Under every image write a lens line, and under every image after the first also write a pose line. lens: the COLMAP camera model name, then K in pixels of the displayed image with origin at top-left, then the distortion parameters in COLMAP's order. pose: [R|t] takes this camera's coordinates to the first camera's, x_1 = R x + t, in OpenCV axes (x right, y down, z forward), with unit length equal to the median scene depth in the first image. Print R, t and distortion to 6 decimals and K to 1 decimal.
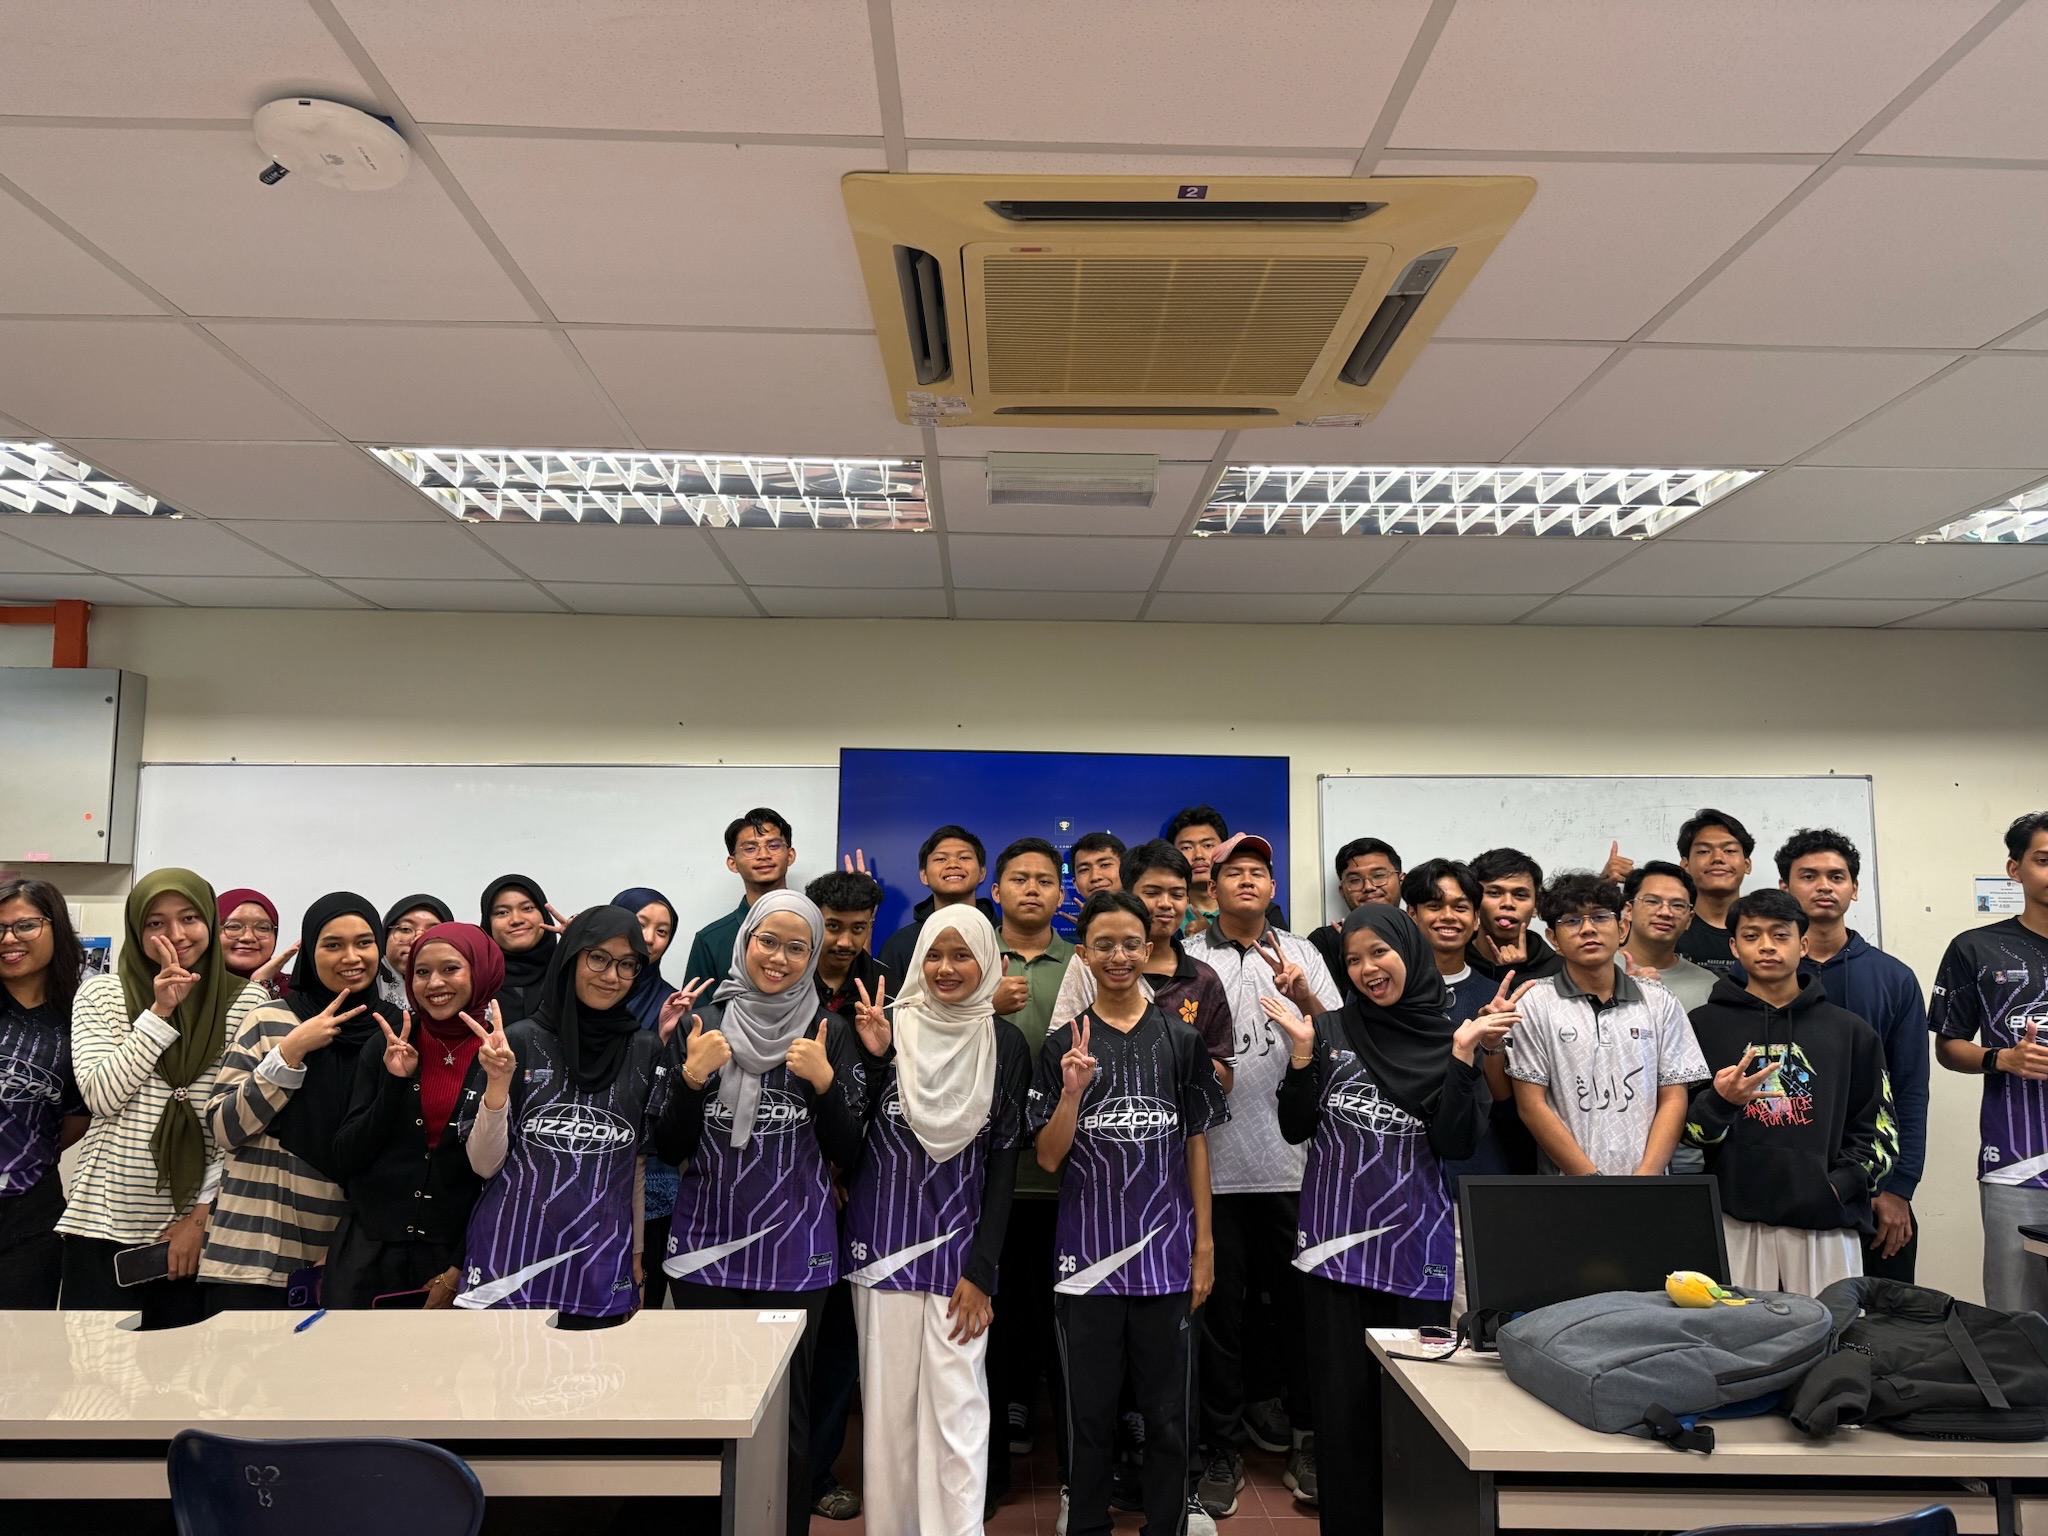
lens RADIAL K [[1427.8, 0, 1029.2], [0, 1427.8, 775.7], [0, 0, 1]] dist [0.032196, -0.006013]
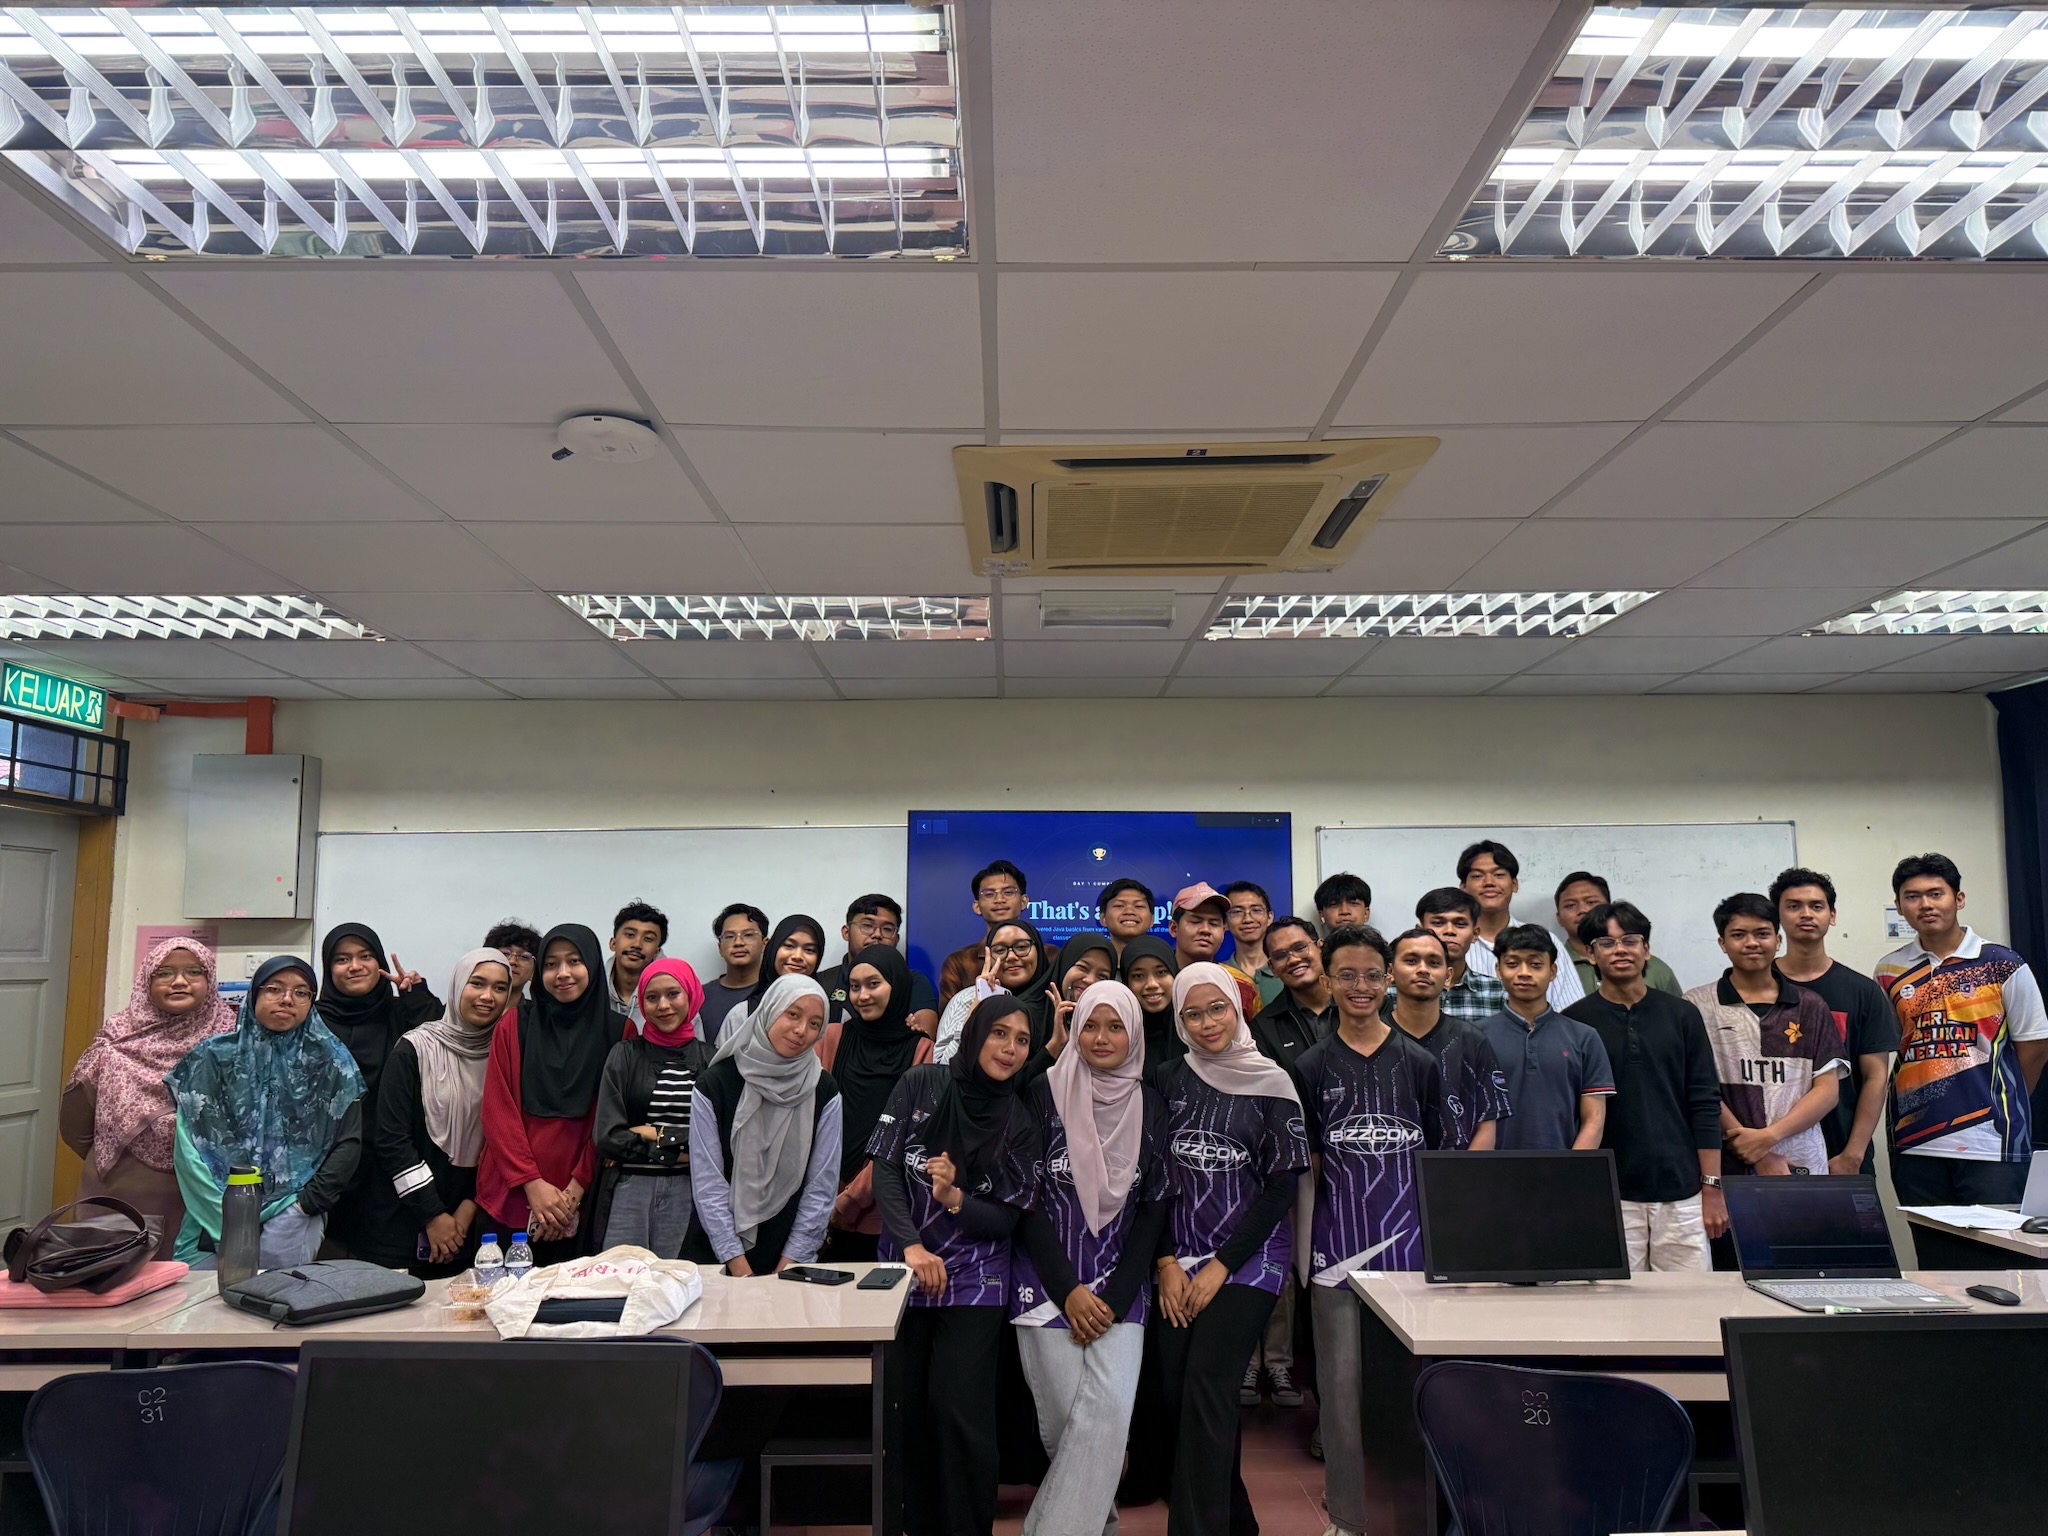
lens RADIAL K [[1427.8, 0, 1022.6], [0, 1427.8, 778.9], [0, 0, 1]] dist [0.032196, -0.006013]
pose [[0.999711, -0.015510, -0.018389, -0.024113], [0.015184, 0.999728, -0.017730, -0.035853], [0.018659, 0.017446, 0.999674, -0.262223]]
